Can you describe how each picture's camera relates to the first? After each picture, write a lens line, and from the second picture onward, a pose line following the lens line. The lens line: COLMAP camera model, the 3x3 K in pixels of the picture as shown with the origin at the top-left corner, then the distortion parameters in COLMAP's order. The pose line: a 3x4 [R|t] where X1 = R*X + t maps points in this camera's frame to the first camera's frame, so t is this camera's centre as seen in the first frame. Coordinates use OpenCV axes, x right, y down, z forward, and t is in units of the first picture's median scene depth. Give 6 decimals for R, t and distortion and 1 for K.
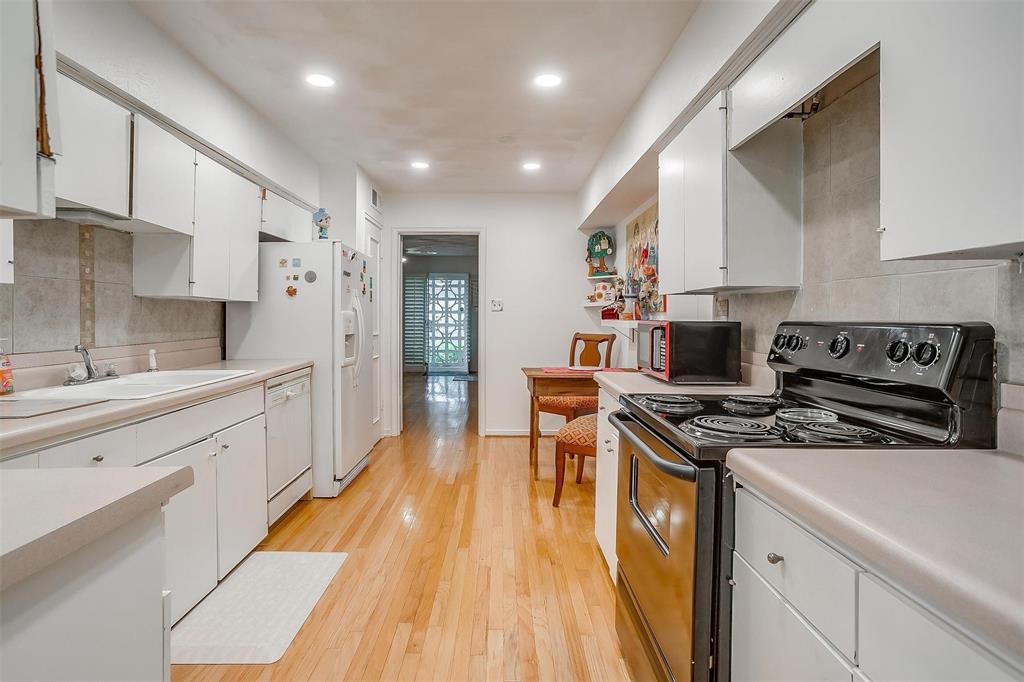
lens RADIAL K [[579.2, 0, 509.7], [0, 579.2, 324.9], [0, 0, 1]] dist [-0.072870, 0.048058]
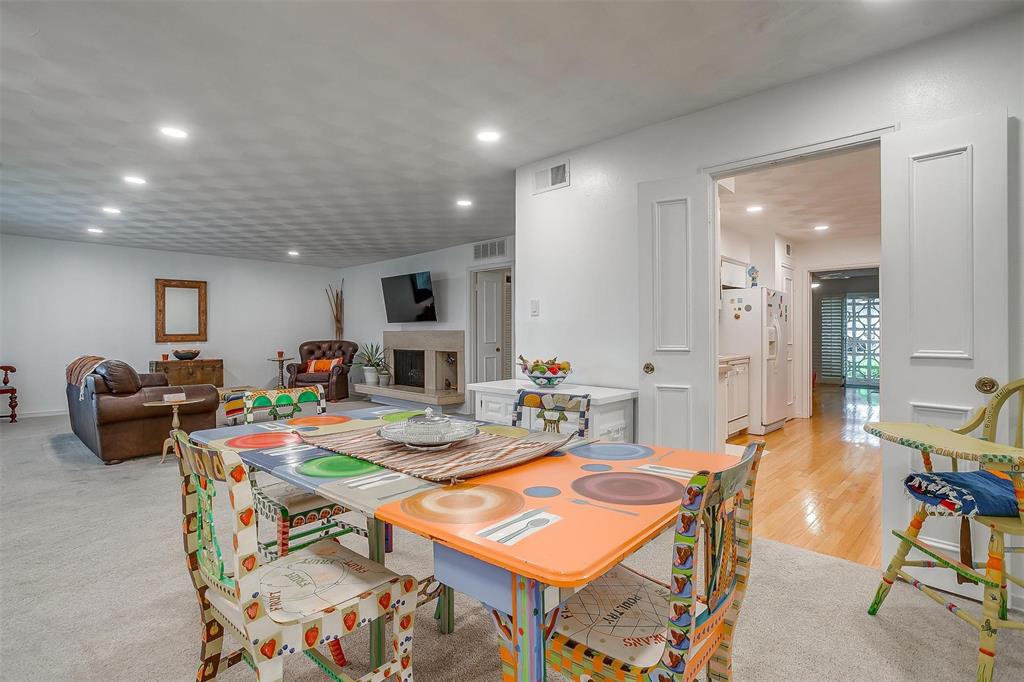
lens RADIAL K [[522.7, 0, 504.6], [0, 522.7, 338.9], [0, 0, 1]] dist [-0.052710, 0.032905]
pose [[0.737860, -0.002733, -0.674948, 0.087058], [-0.003097, 0.999968, -0.007435, 0.012731], [0.674947, 0.007577, 0.737827, -0.338329]]
